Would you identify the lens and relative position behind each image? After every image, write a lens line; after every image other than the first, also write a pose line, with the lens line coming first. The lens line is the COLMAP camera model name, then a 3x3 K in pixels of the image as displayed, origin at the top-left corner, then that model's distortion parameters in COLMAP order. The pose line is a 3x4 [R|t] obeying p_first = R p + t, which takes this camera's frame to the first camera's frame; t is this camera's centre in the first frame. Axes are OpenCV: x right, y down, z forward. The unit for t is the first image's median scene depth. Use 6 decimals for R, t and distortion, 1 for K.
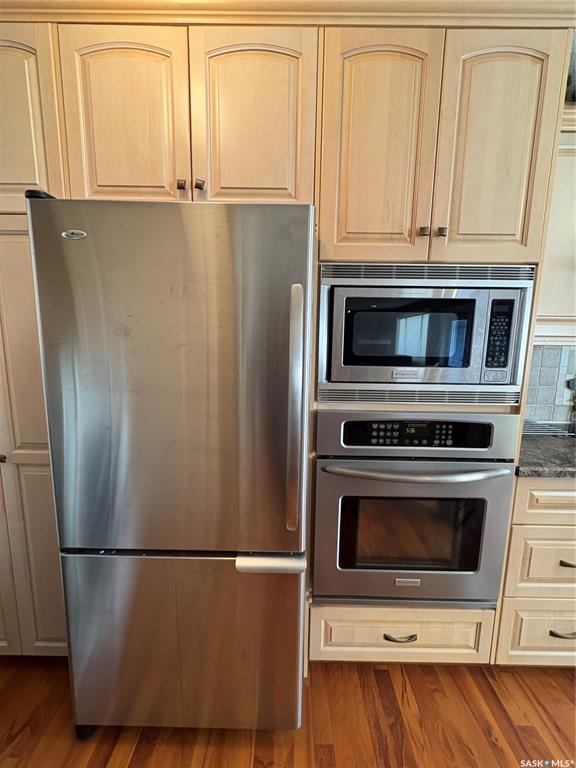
lens RADIAL K [[304.0, 0, 288.9], [0, 304.0, 383.9], [0, 0, 1]] dist [-0.001262, -0.000256]
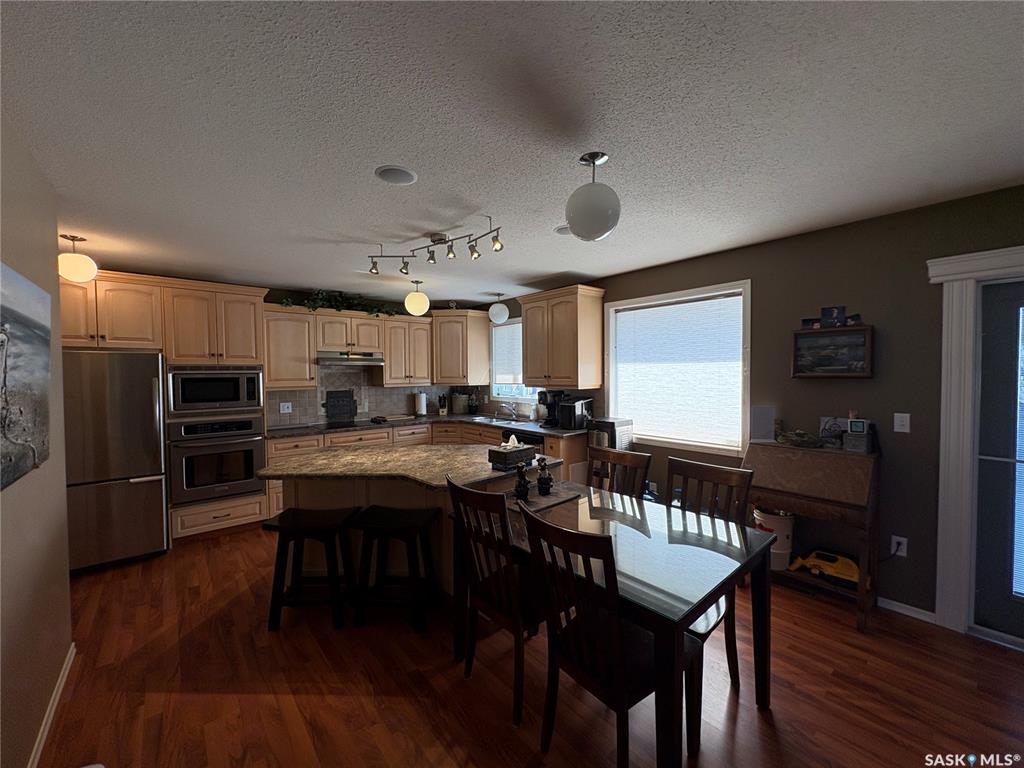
lens RADIAL K [[405.3, 0, 516.9], [0, 405.3, 381.7], [0, 0, 1]] dist [-0.001262, -0.000256]
pose [[0.749254, -0.036745, 0.661262, 0.046342], [0.110013, 0.991493, -0.069556, 0.306844], [-0.653081, 0.124863, 0.746923, -3.455026]]
